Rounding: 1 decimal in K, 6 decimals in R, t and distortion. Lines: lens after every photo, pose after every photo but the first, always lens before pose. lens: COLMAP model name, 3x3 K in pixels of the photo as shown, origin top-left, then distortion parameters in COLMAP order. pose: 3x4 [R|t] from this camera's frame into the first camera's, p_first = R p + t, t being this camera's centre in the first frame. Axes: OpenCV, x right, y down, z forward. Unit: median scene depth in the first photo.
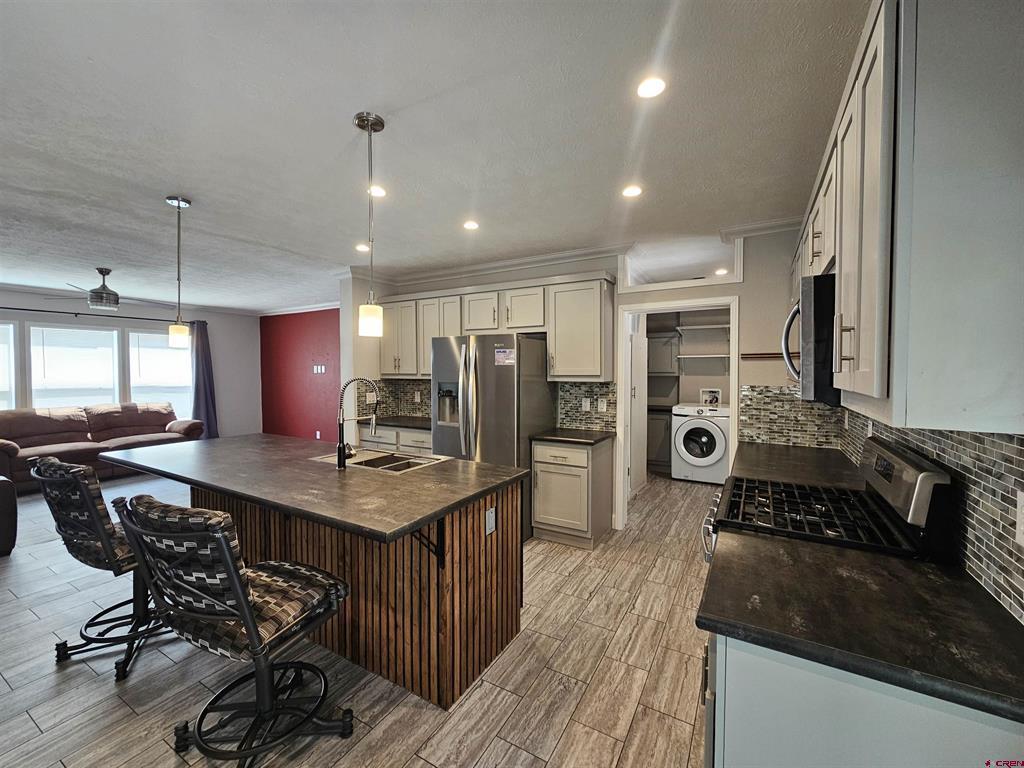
lens RADIAL K [[422.7, 0, 511.4], [0, 422.7, 382.8], [0, 0, 1]] dist [0.003193, -0.000353]
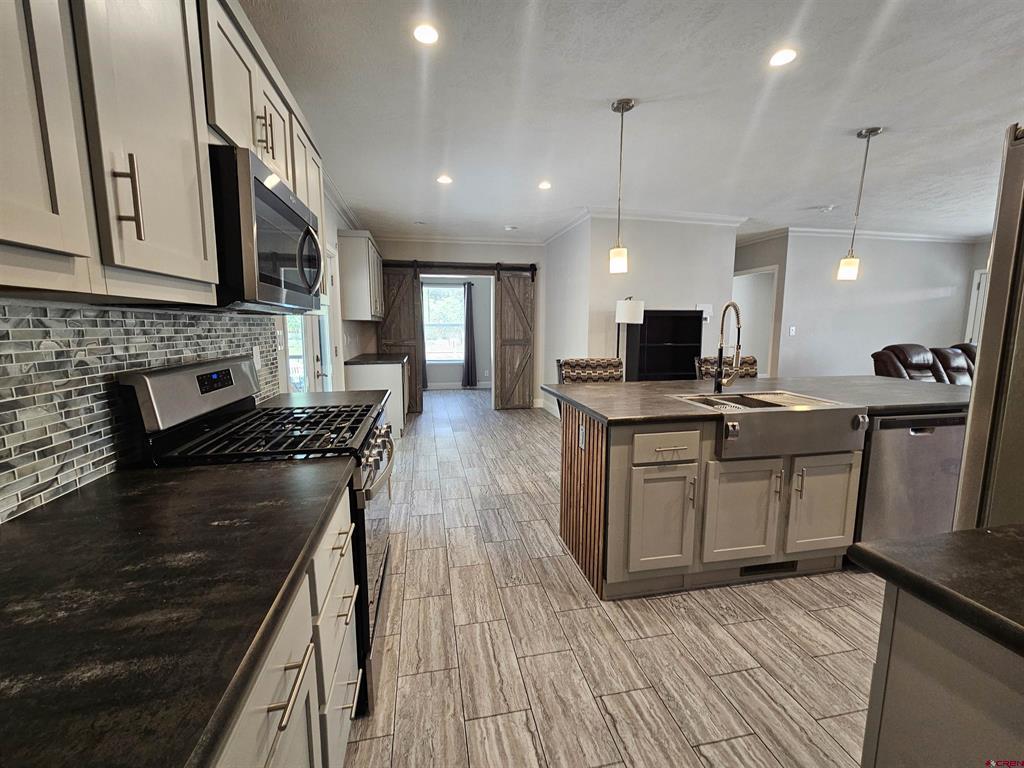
lens RADIAL K [[422.7, 0, 511.9], [0, 422.7, 378.5], [0, 0, 1]] dist [0.003193, -0.000353]
pose [[-0.747024, 0.084833, -0.659362, 0.786770], [-0.023003, 0.987932, 0.153168, 0.023138], [0.664399, 0.129588, -0.736058, 1.684270]]
